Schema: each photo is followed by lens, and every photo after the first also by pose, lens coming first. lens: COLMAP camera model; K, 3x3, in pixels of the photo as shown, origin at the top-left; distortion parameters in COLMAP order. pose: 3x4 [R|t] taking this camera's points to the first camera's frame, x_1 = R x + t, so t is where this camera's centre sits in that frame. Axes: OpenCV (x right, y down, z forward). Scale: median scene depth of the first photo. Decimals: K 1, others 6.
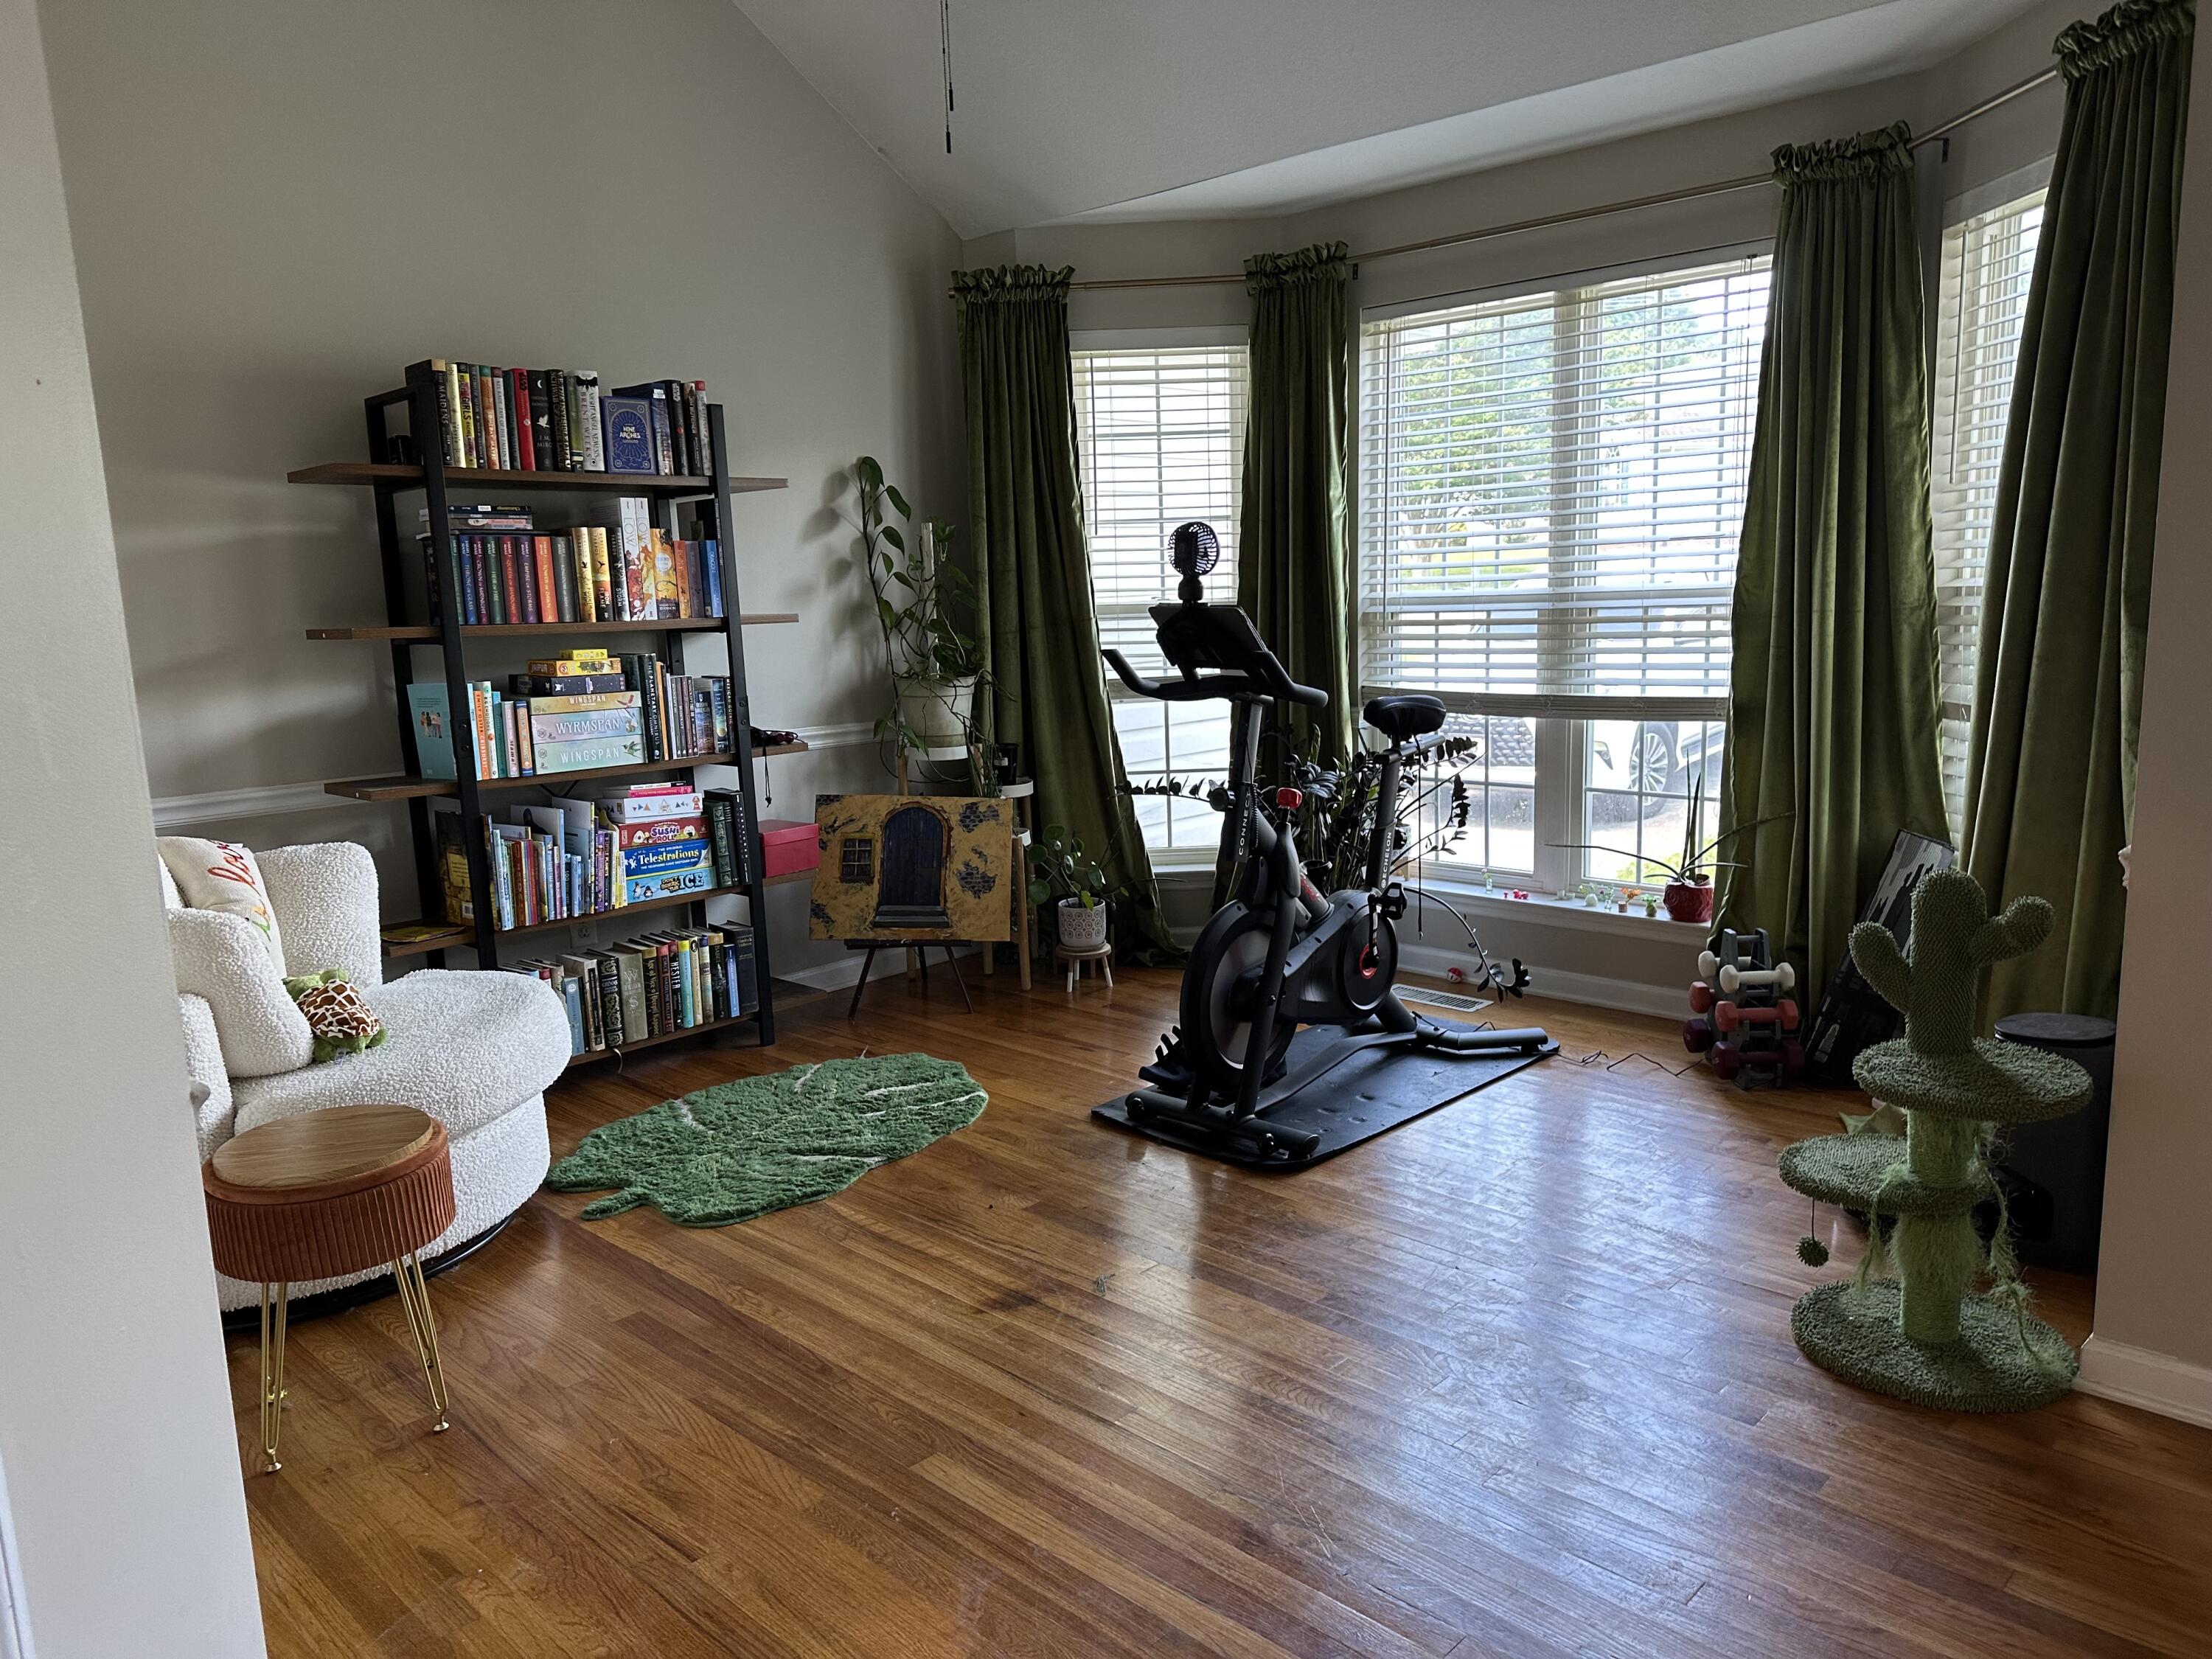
lens RADIAL K [[1535.7, 0, 1122.3], [0, 1535.7, 855.8], [0, 0, 1]] dist [0.061959, -0.075969]
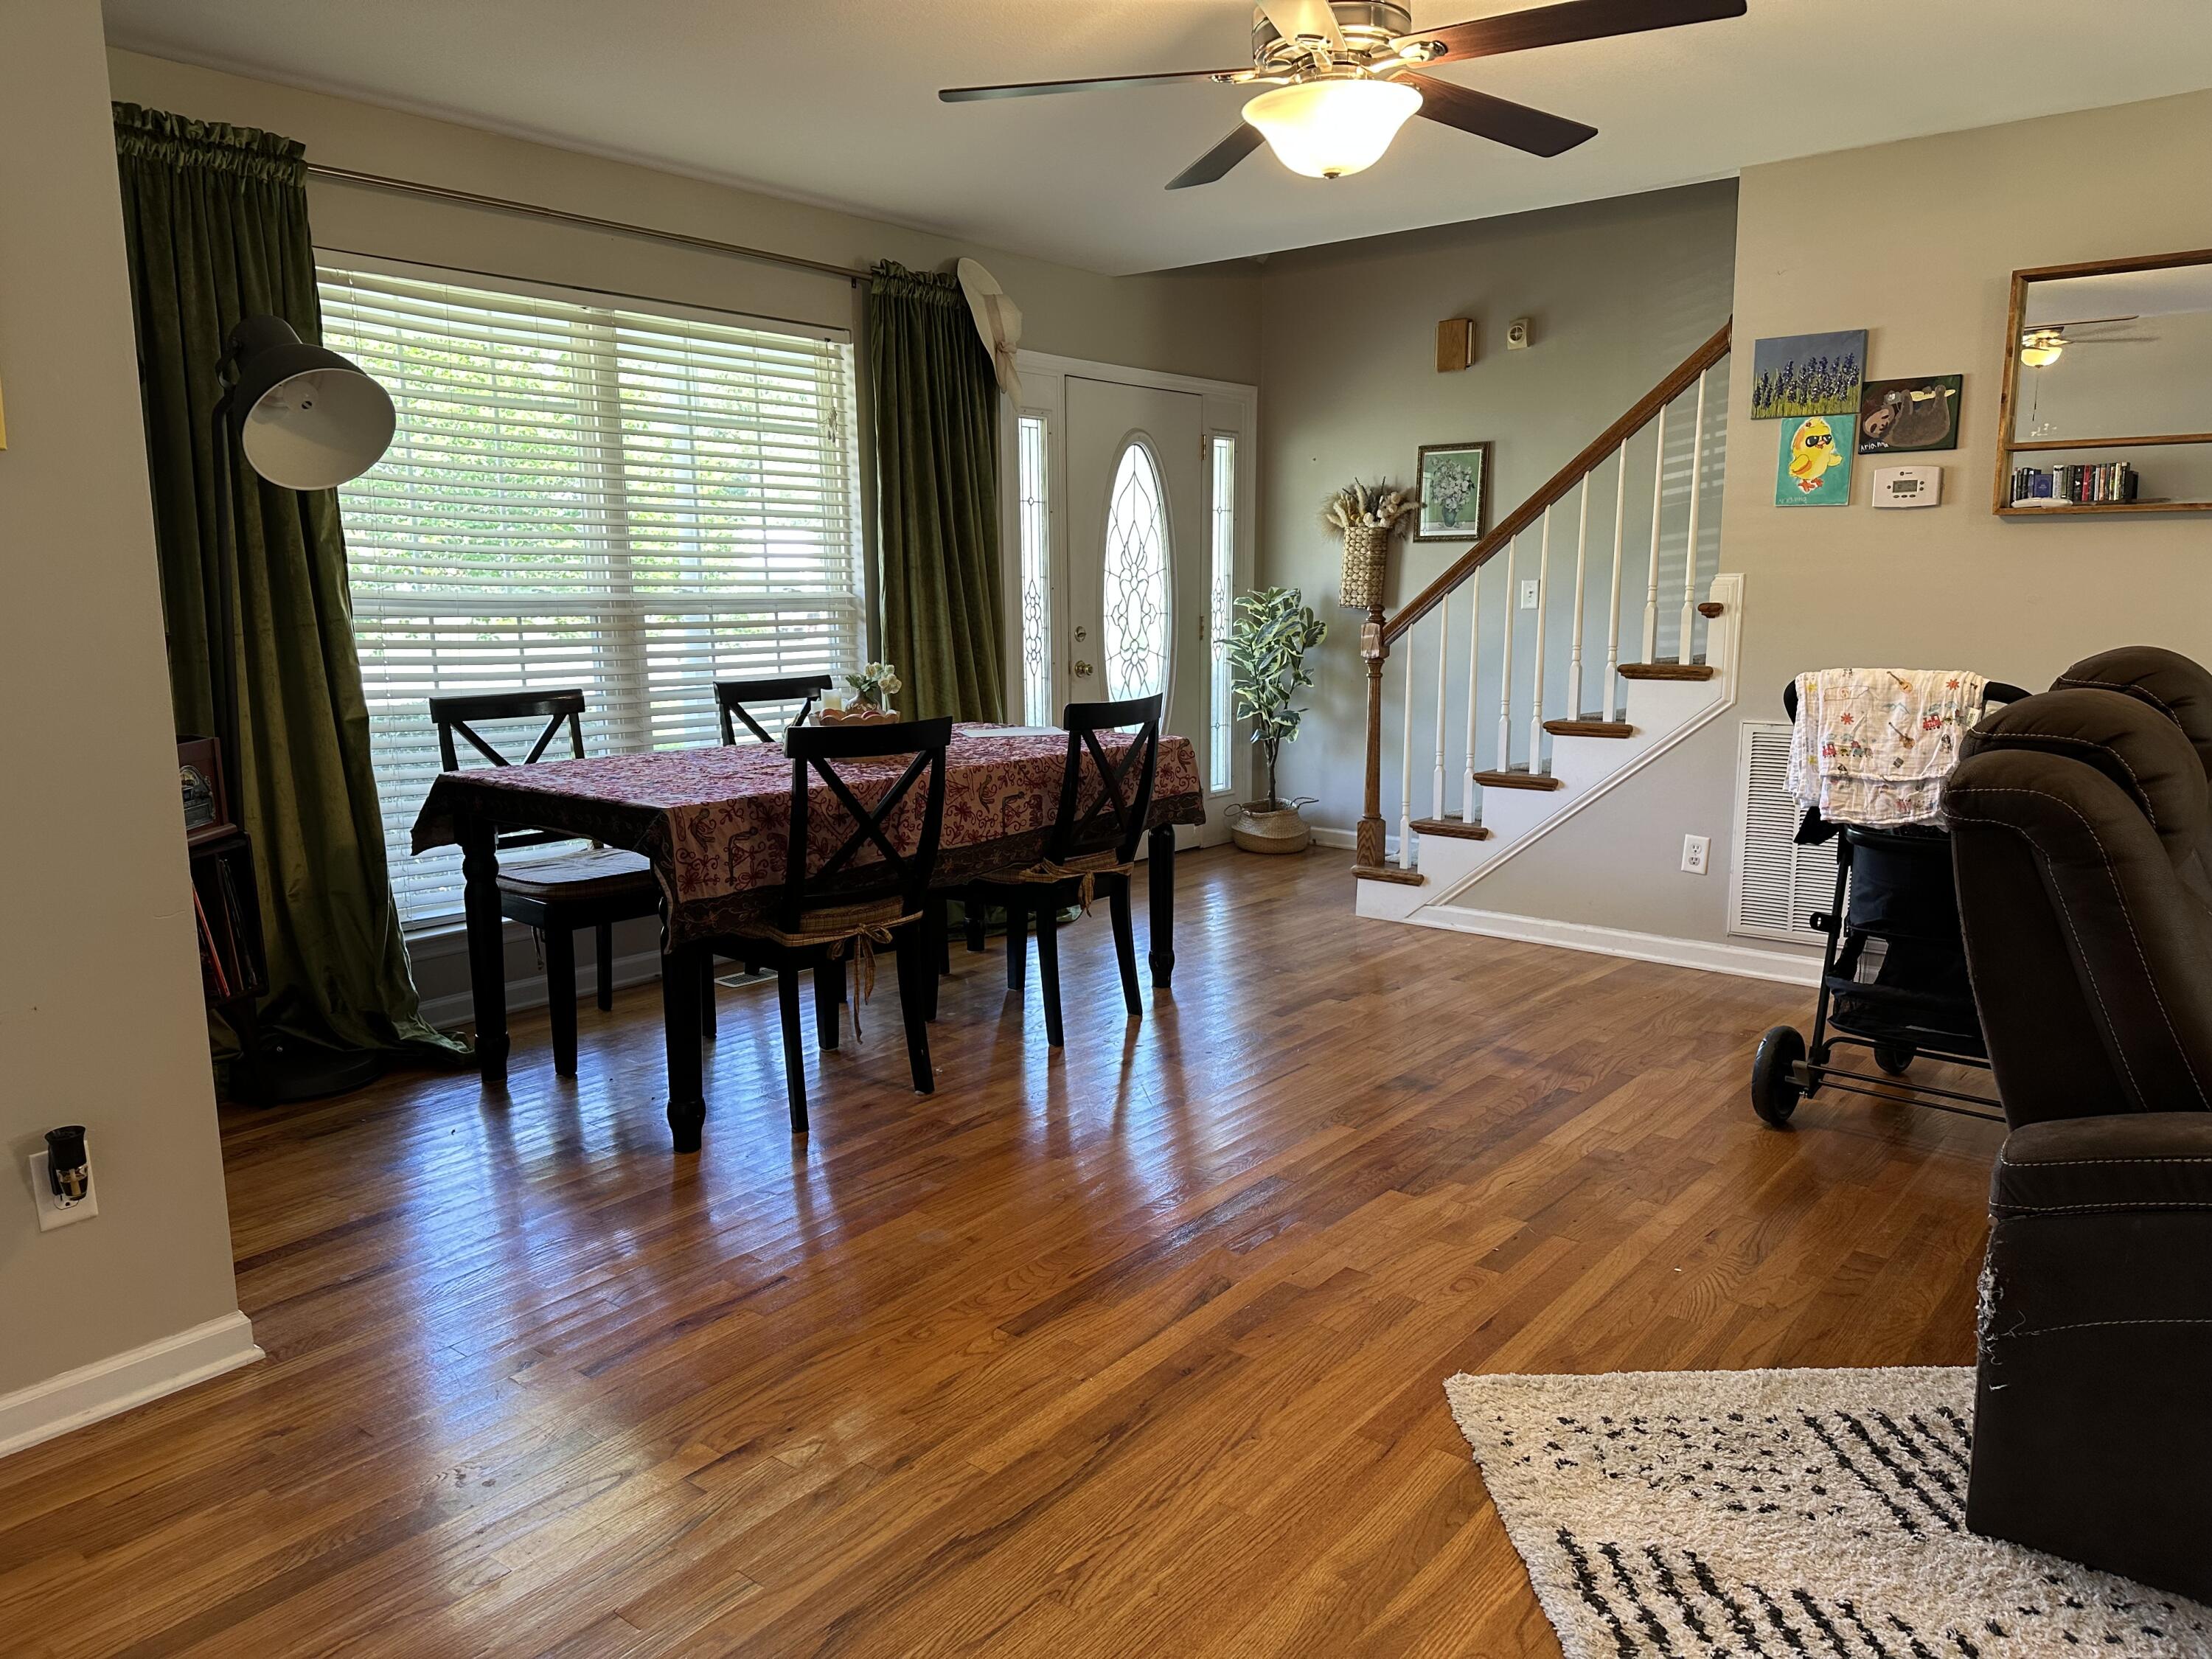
lens RADIAL K [[1535.7, 0, 1125.6], [0, 1535.7, 858.2], [0, 0, 1]] dist [0.061959, -0.075969]
pose [[-0.092861, -0.144098, 0.985197, -0.105833], [0.182777, 0.970191, 0.159131, -0.012079], [-0.978759, 0.194849, -0.063755, 0.091628]]
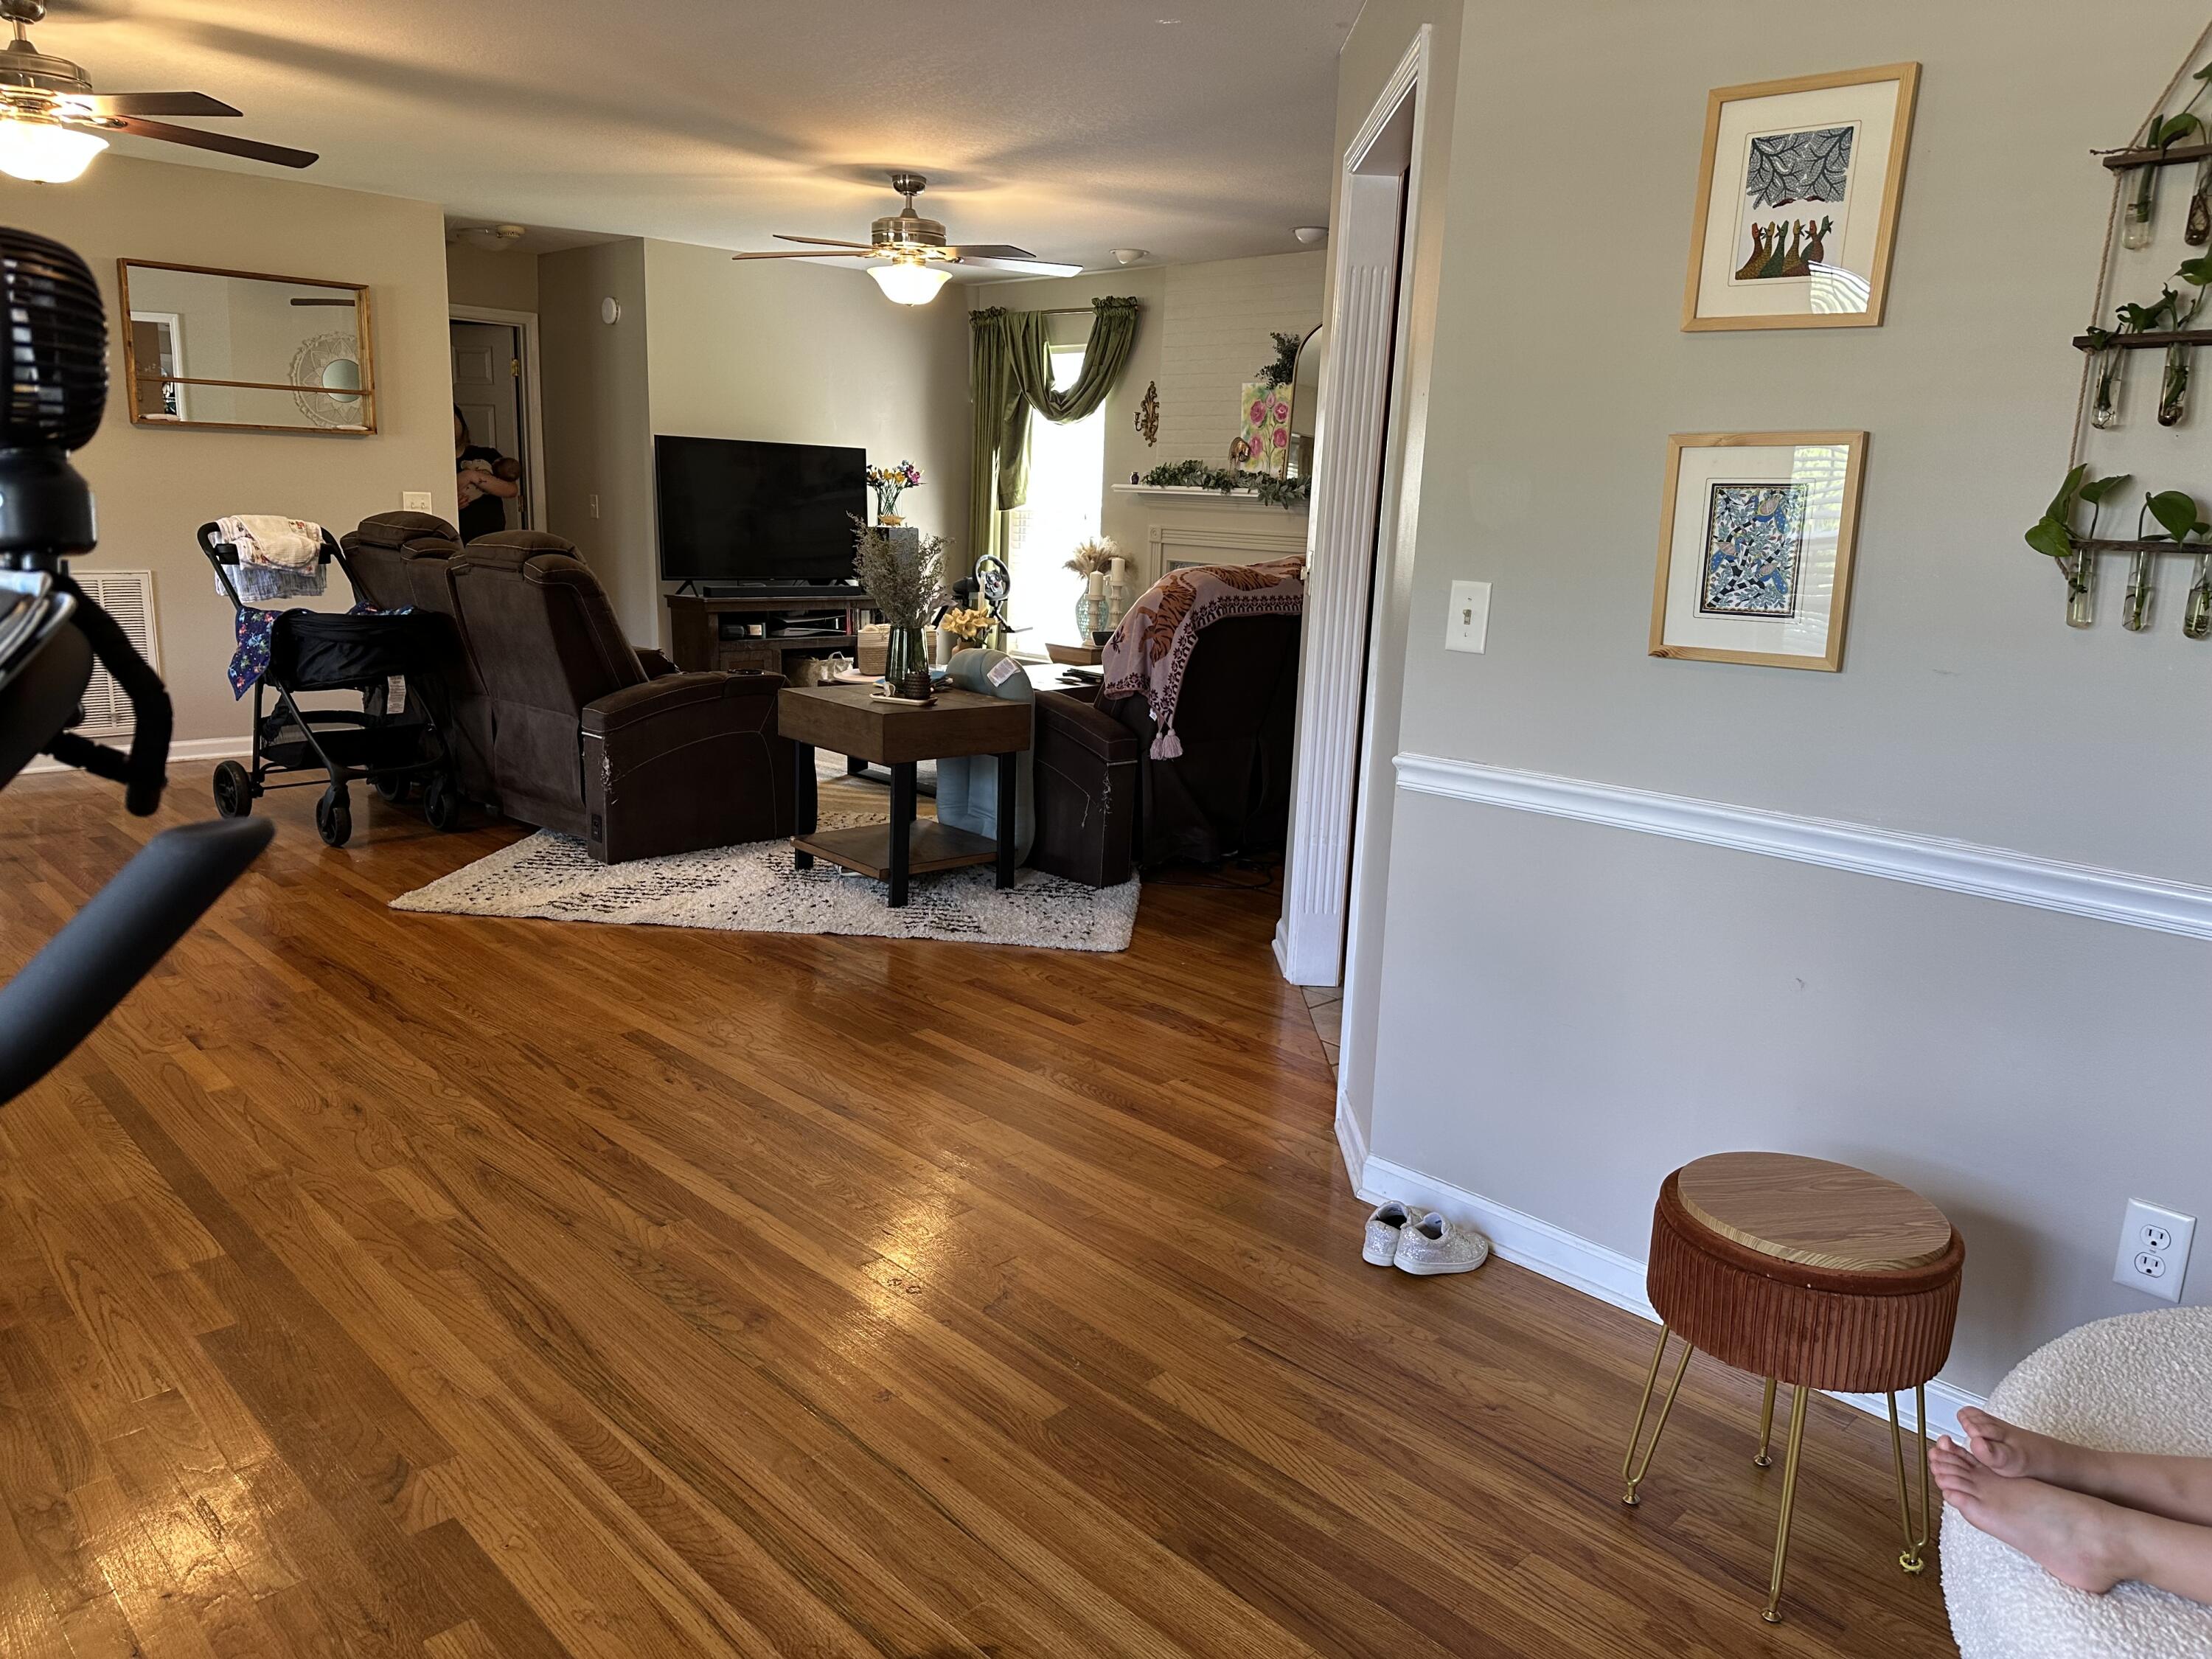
lens RADIAL K [[1528.1, 0, 1110.1], [0, 1528.1, 828.4], [0, 0, 1]] dist [0.003638, -0.000016]
pose [[-0.999784, -0.010829, 0.017758, -0.088372], [-0.003168, 0.923098, 0.384552, -0.161678], [-0.020557, 0.384412, -0.922933, 0.907737]]
